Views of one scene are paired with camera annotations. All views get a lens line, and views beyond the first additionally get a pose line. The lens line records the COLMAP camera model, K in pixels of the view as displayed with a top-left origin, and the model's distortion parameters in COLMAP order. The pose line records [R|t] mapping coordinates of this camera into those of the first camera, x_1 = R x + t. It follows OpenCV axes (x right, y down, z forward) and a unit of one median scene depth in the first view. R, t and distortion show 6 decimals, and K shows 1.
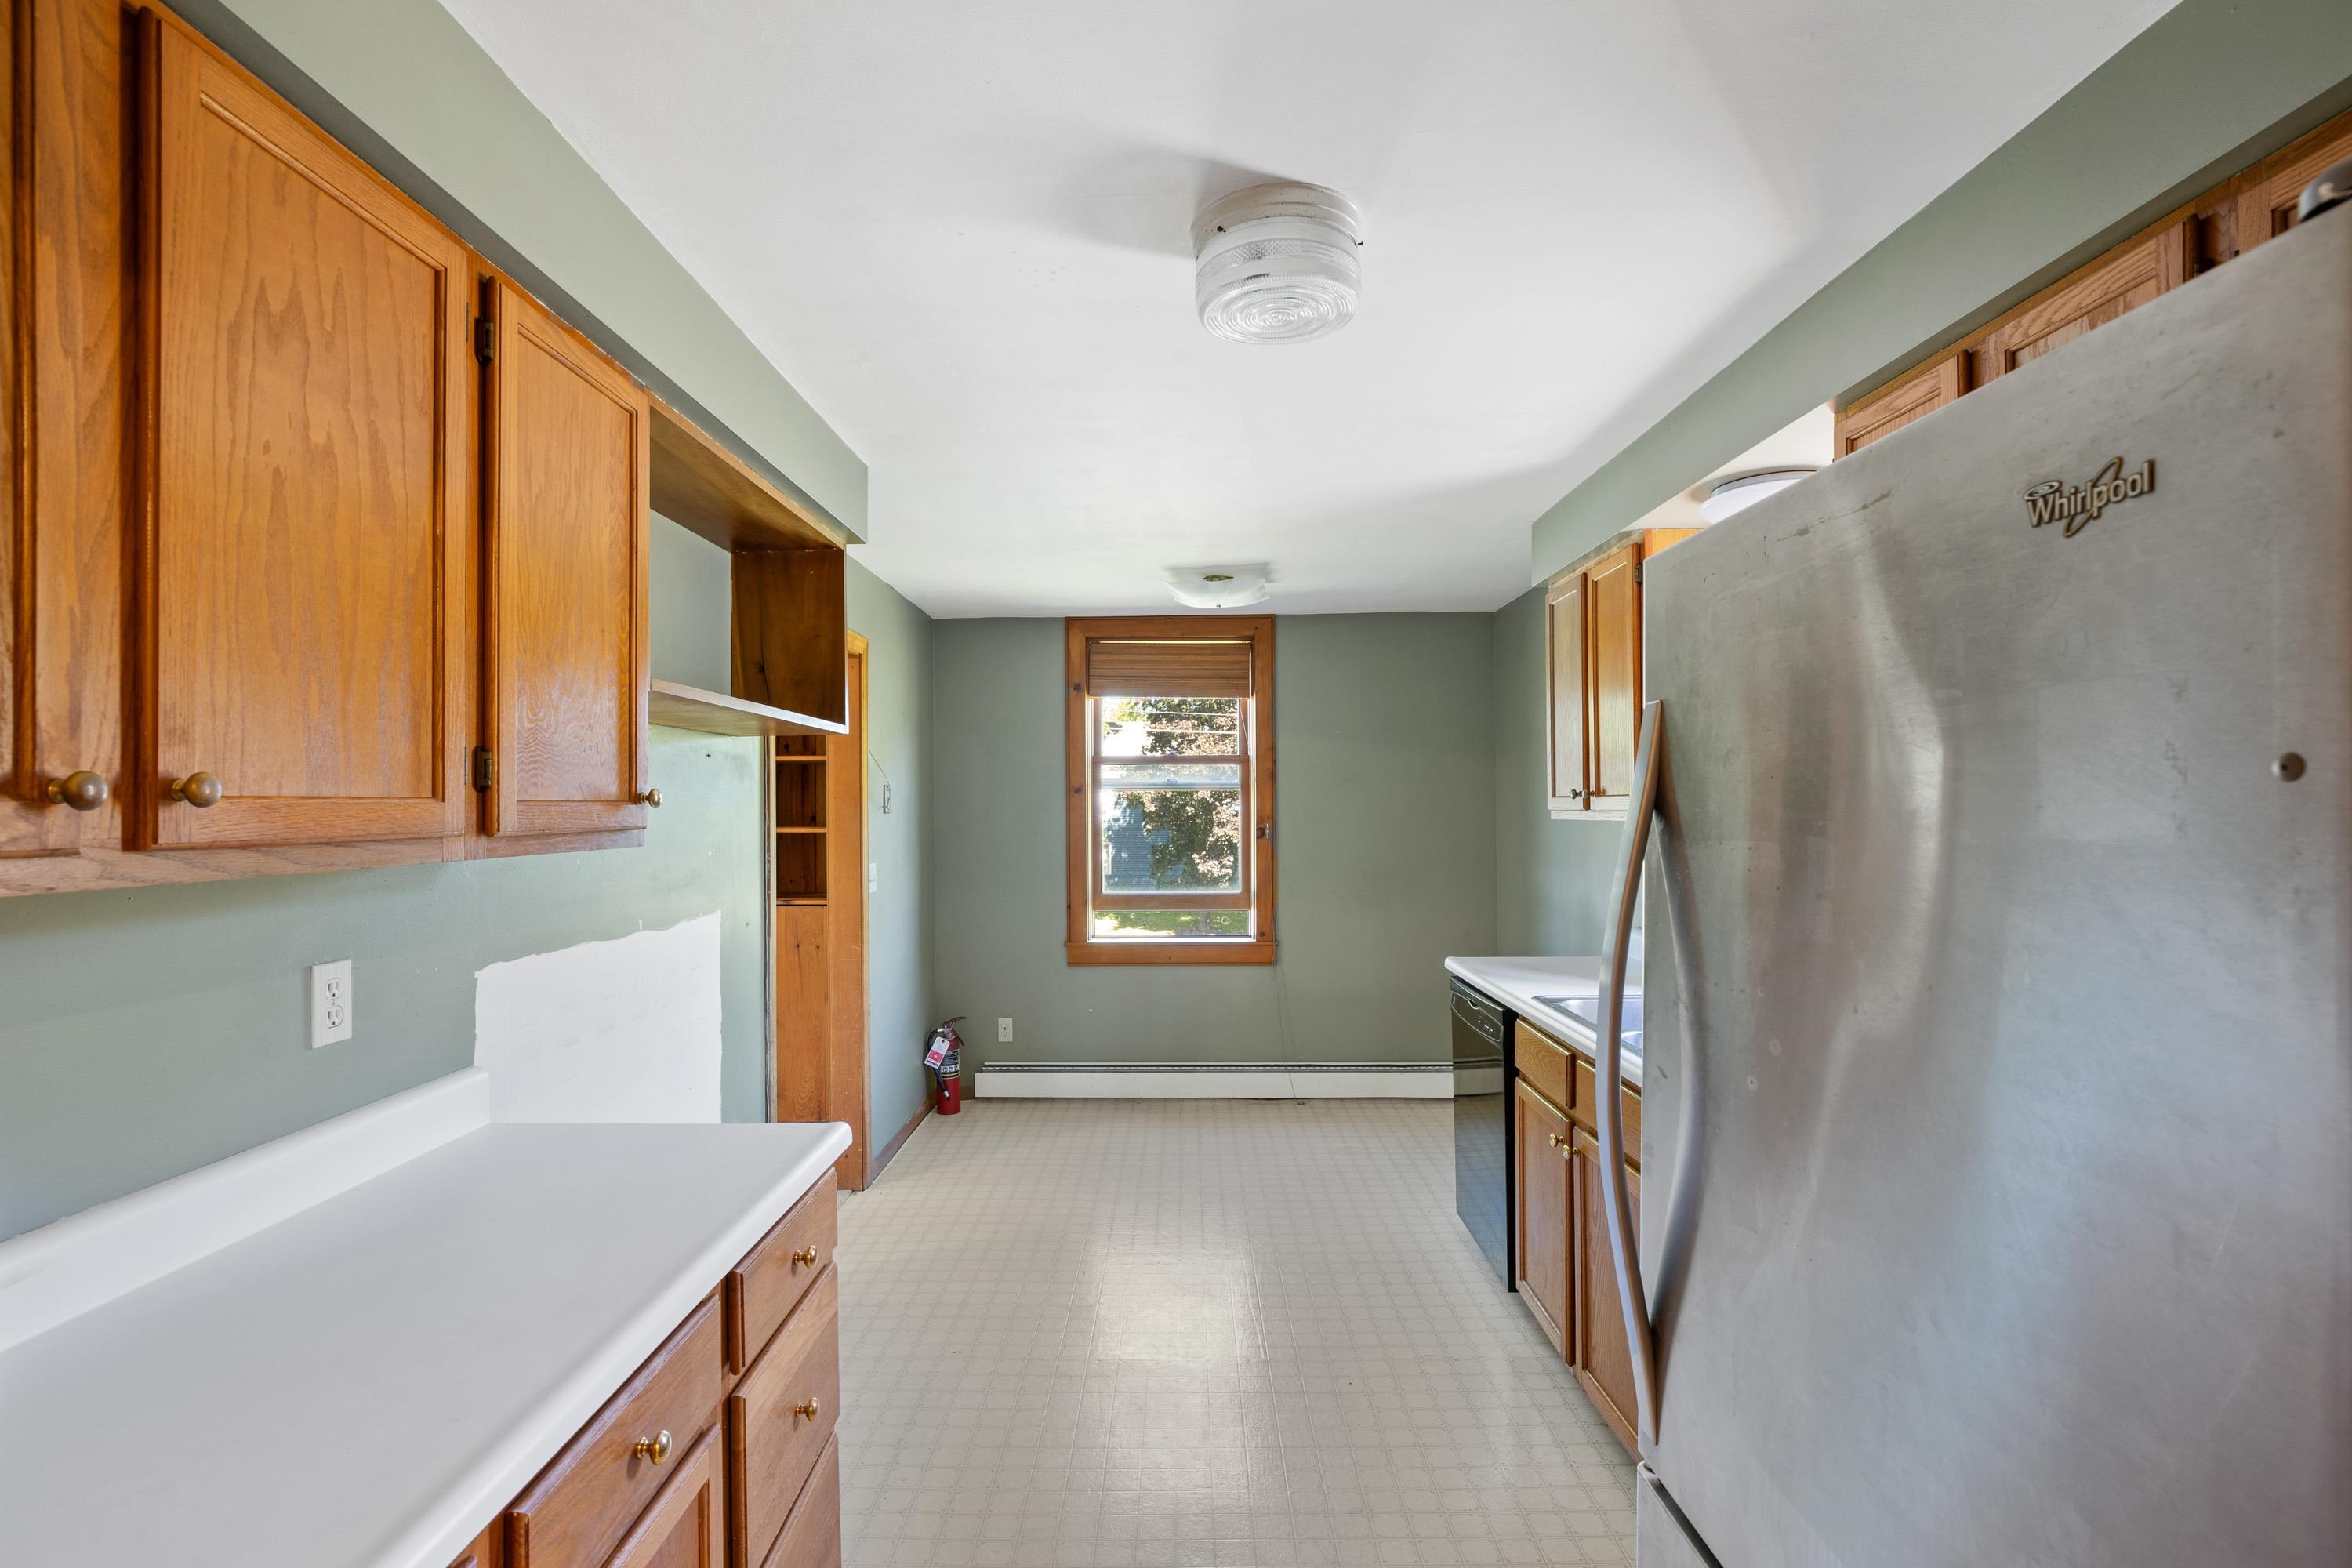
lens RADIAL K [[1088.8, 0, 1174.9], [0, 1088.8, 800.8], [0, 0, 1]] dist [-0.003297, 0.002623]
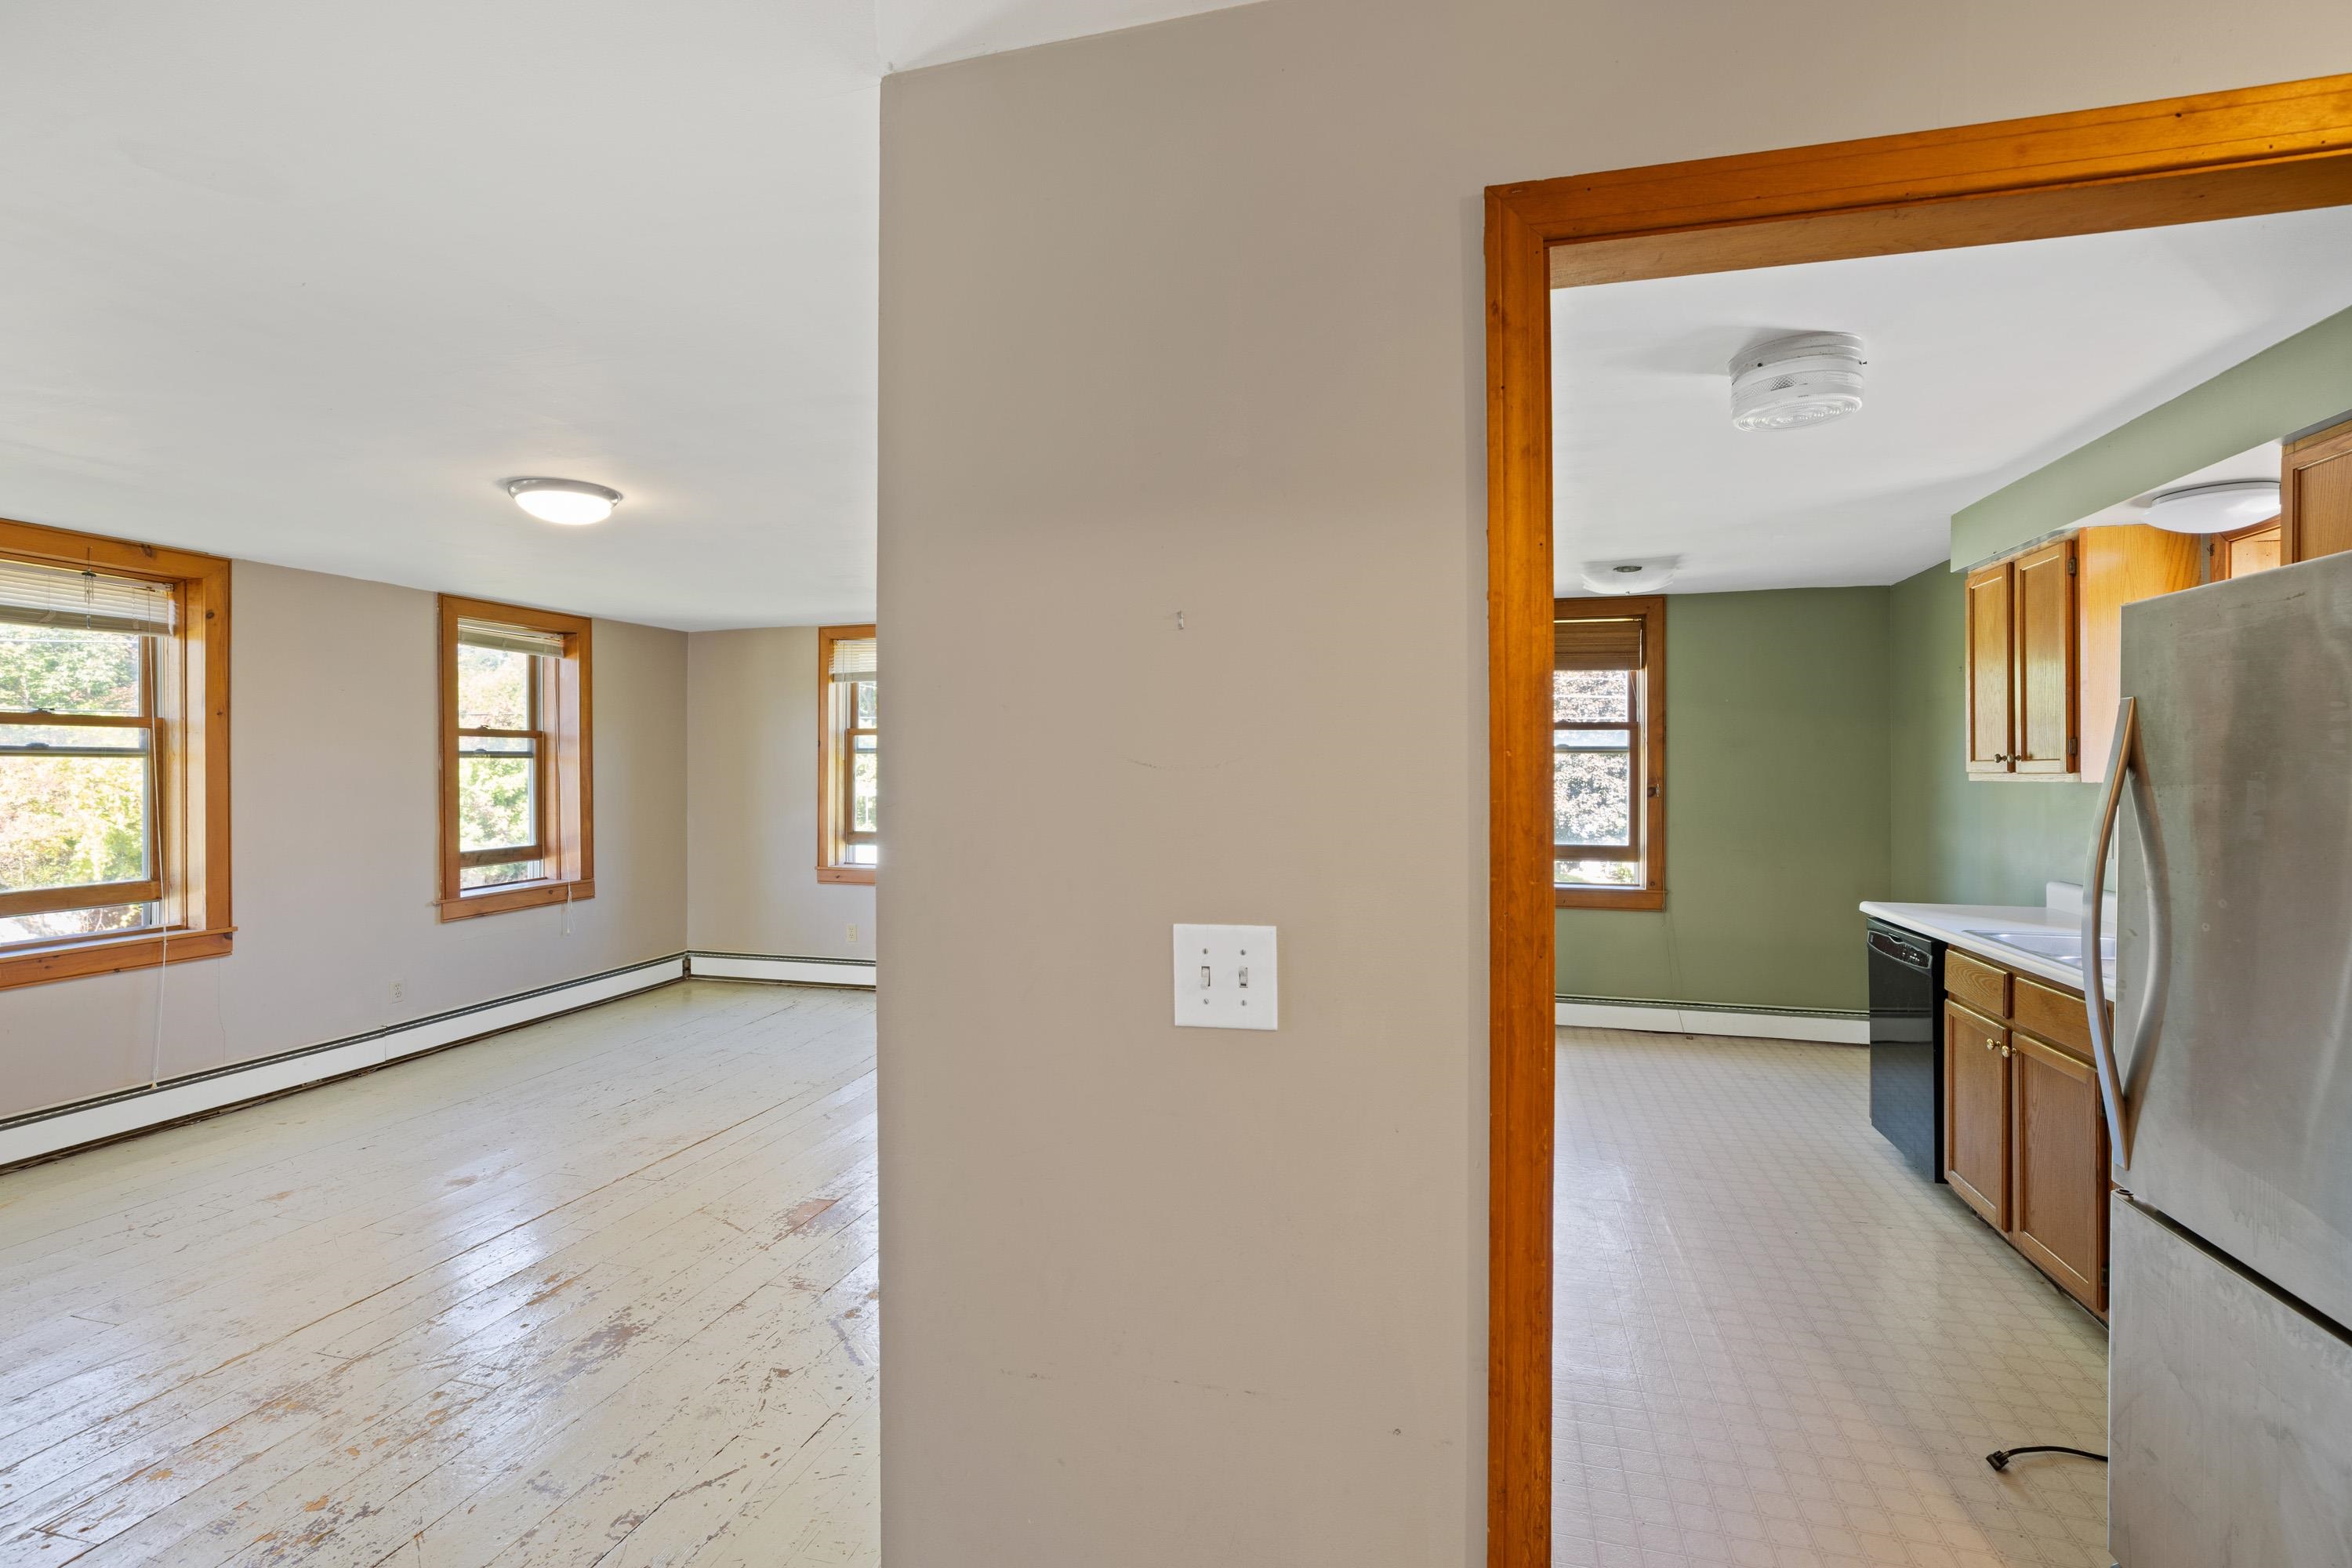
lens RADIAL K [[1088.8, 0, 1175.8], [0, 1088.8, 764.6], [0, 0, 1]] dist [-0.003297, 0.002623]
pose [[0.967974, 0.007203, -0.250948, -0.177512], [-0.006927, 0.999974, 0.001984, 0.004156], [0.250956, -0.000182, 0.967999, -0.309242]]
